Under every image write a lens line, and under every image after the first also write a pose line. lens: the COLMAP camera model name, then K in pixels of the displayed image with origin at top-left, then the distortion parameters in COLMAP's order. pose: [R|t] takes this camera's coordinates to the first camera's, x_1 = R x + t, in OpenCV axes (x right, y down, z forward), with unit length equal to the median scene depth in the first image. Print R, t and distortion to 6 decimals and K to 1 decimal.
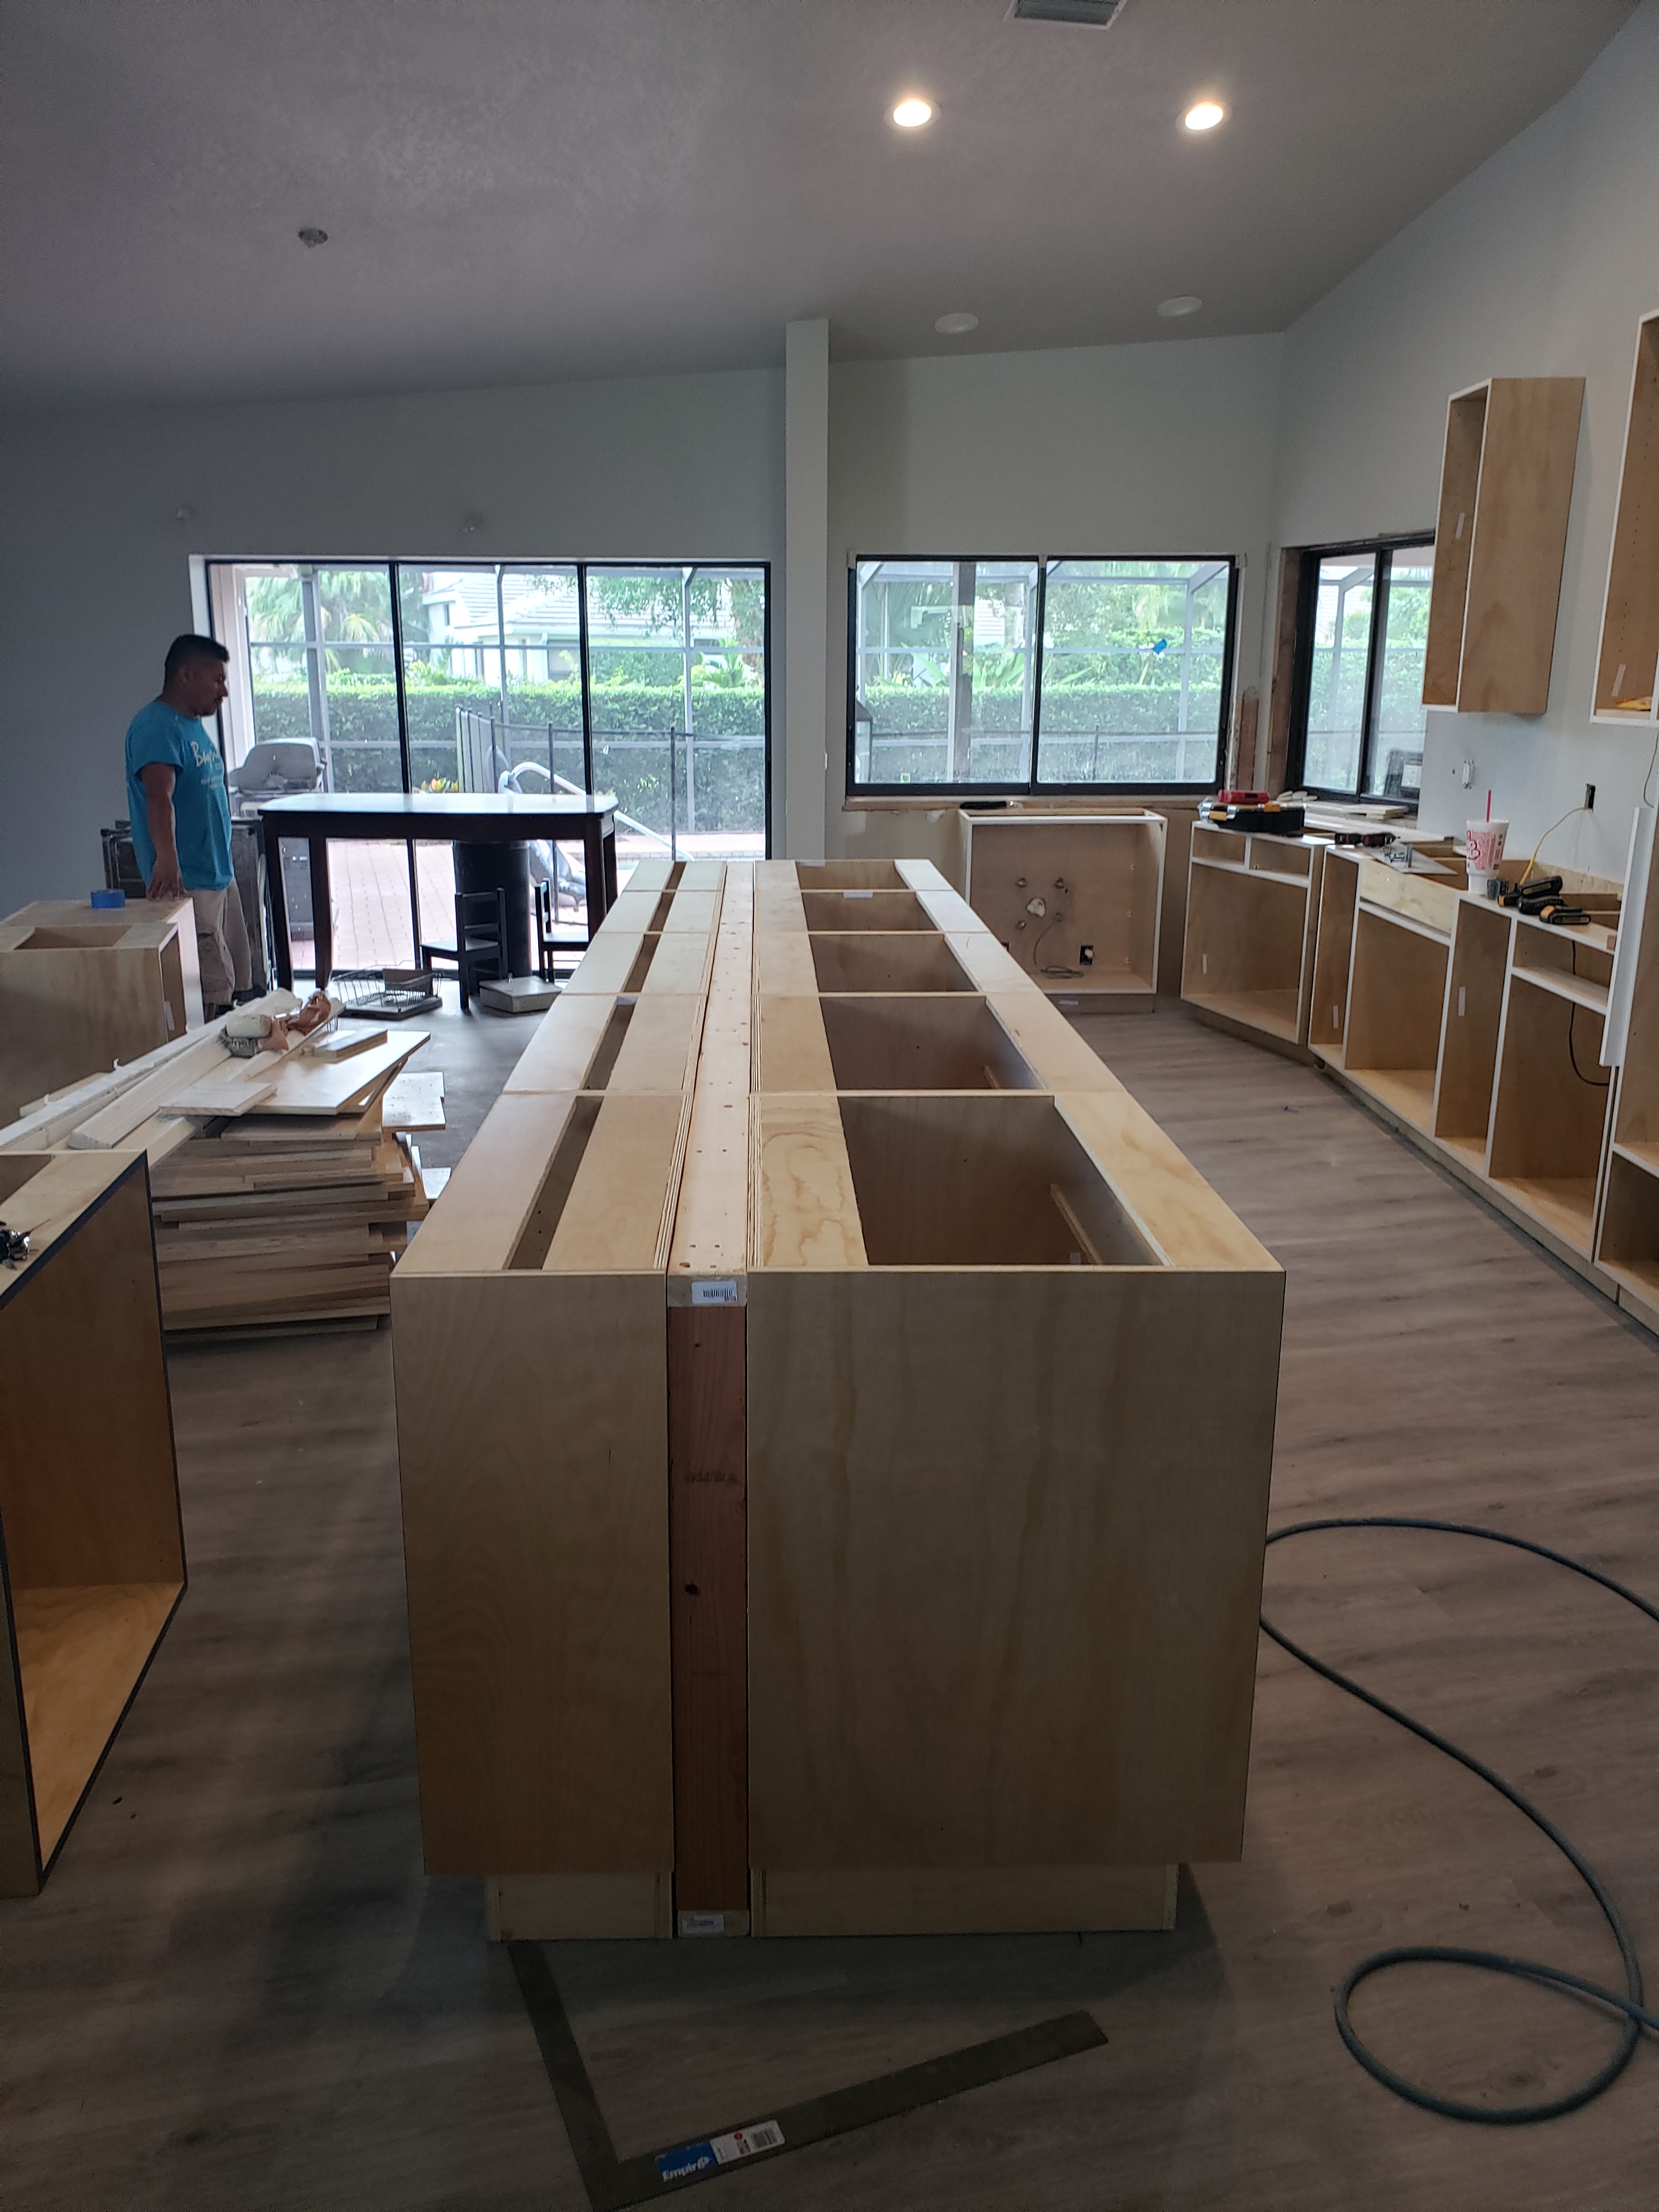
lens RADIAL K [[1715.2, 0, 795.2], [0, 1715.2, 1115.1], [0, 0, 1]] dist [0.039453, -0.031673]
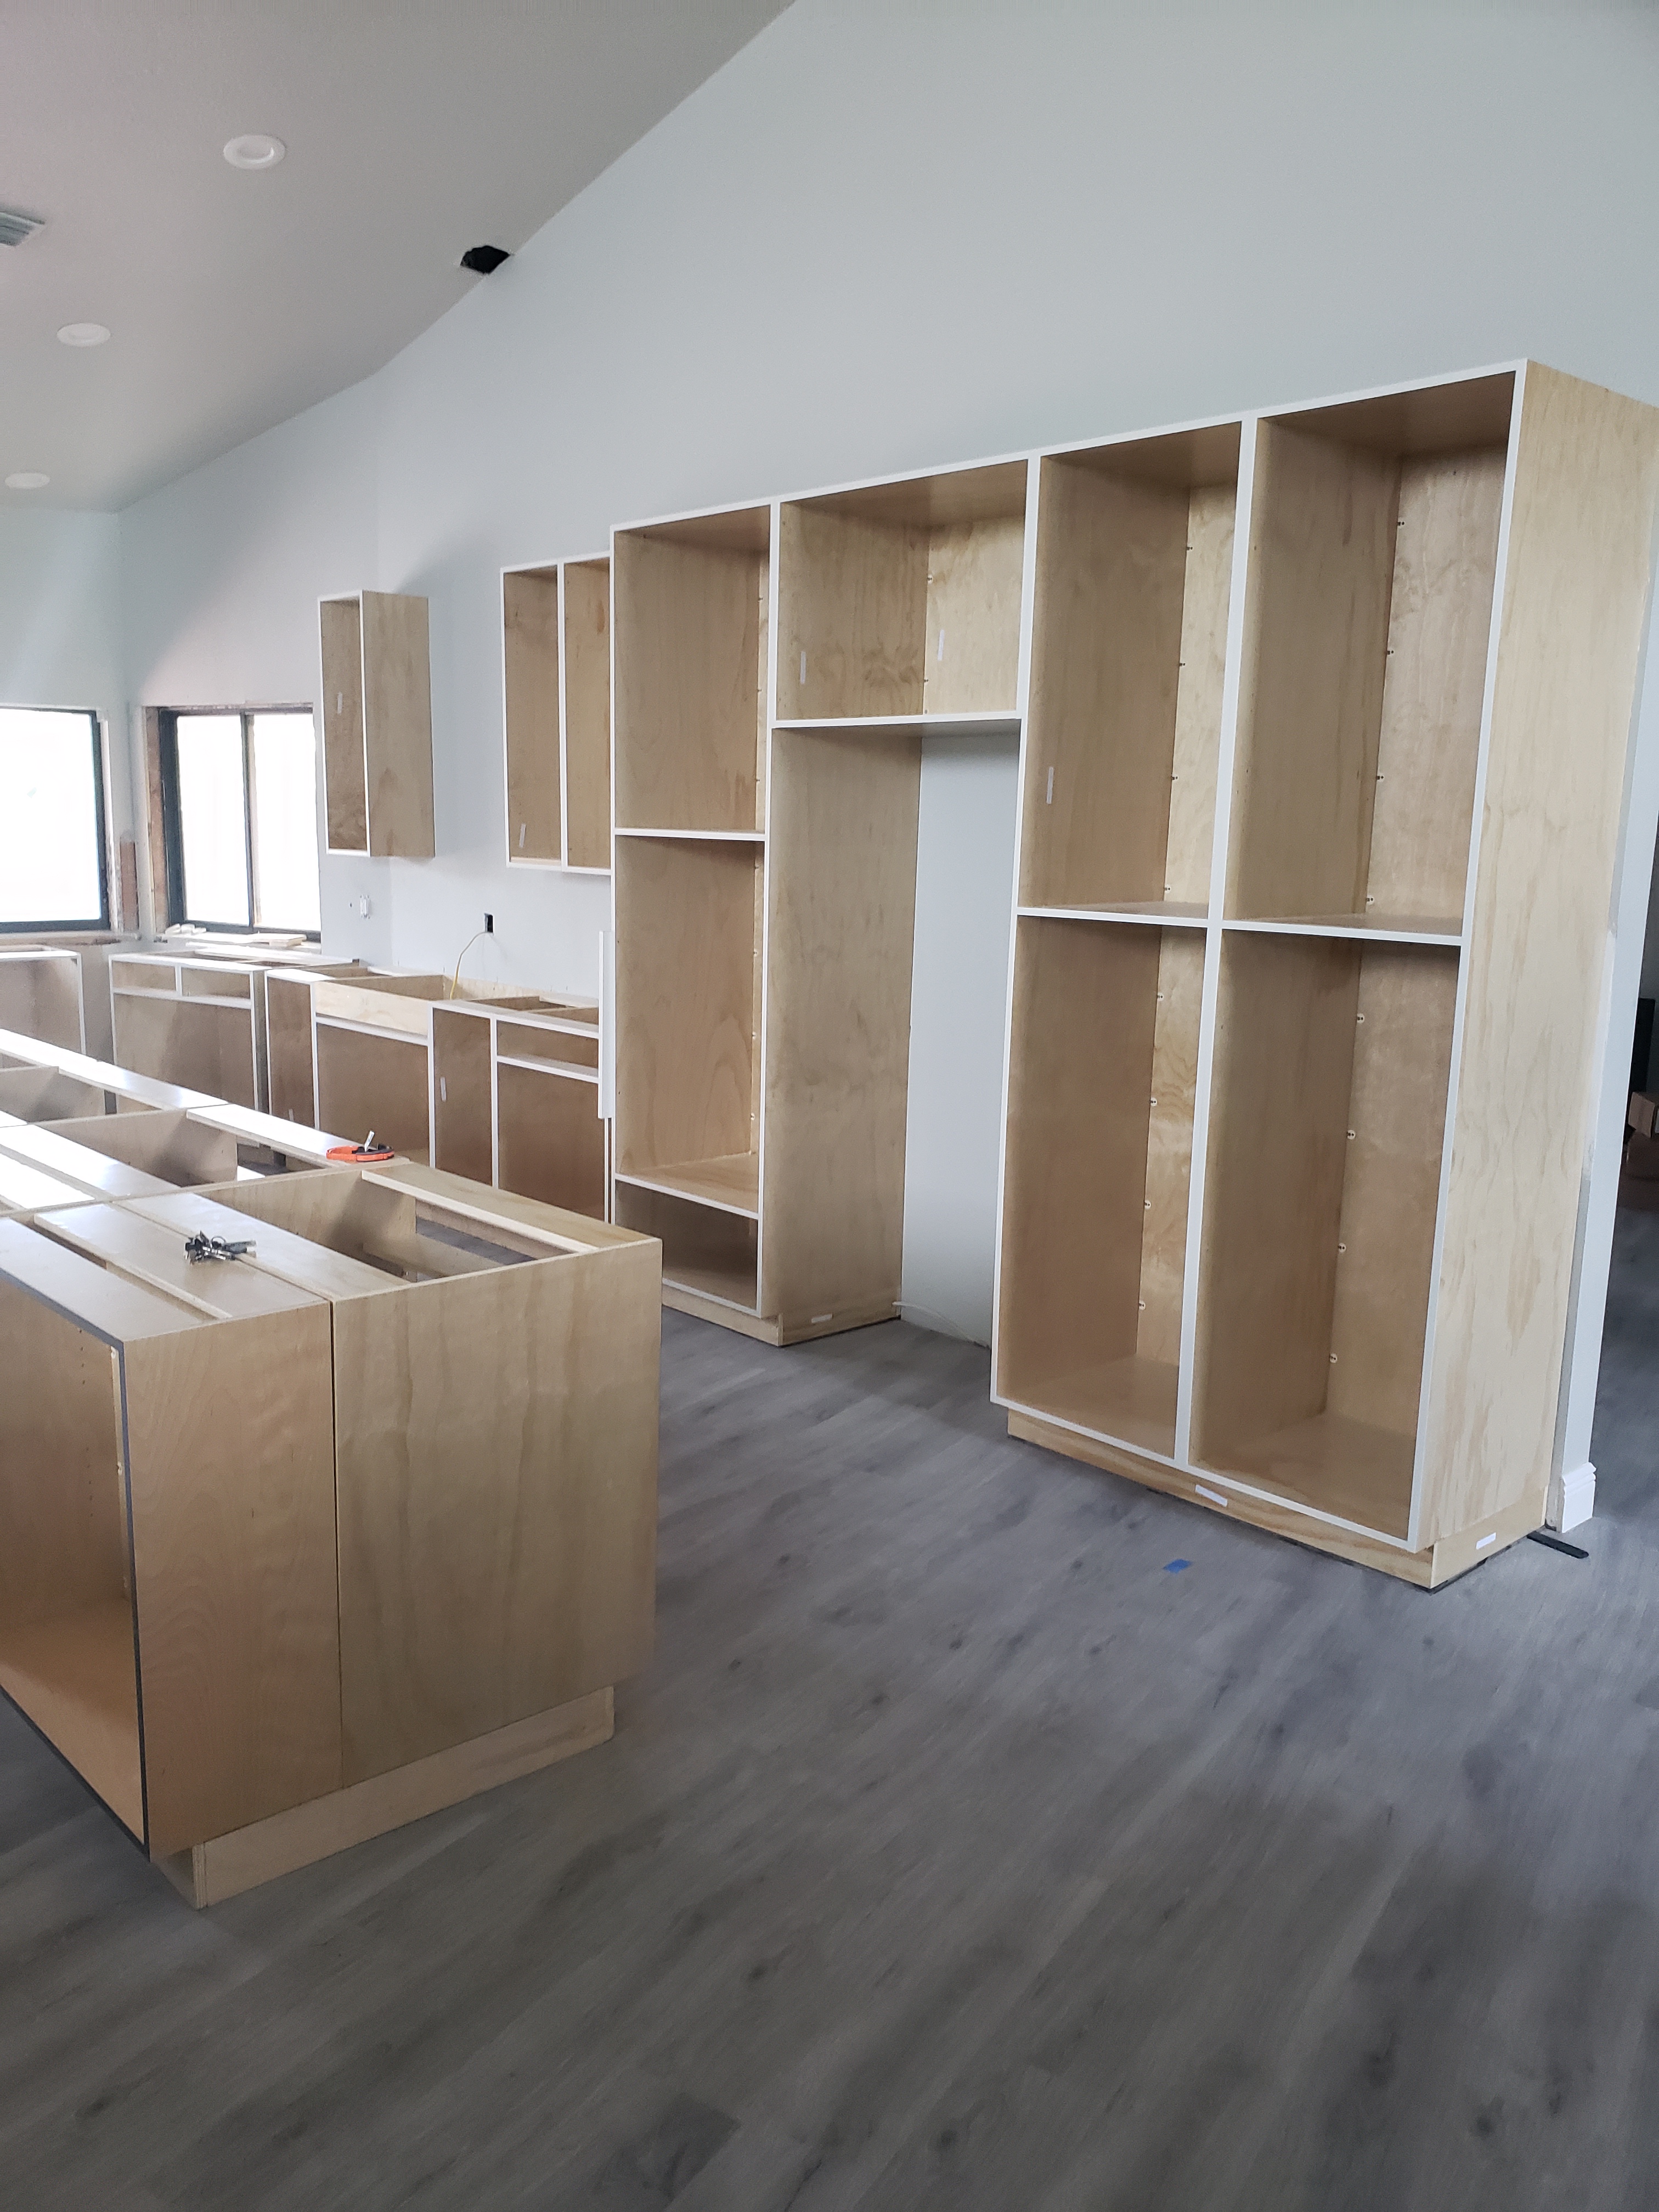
lens RADIAL K [[1715.2, 0, 815.0], [0, 1715.2, 1129.5], [0, 0, 1]] dist [0.039453, -0.031673]
pose [[0.728463, -0.109893, 0.676213, -0.237878], [0.153622, 0.988117, -0.004911, 0.009315], [-0.667639, 0.107459, 0.736689, -0.079050]]
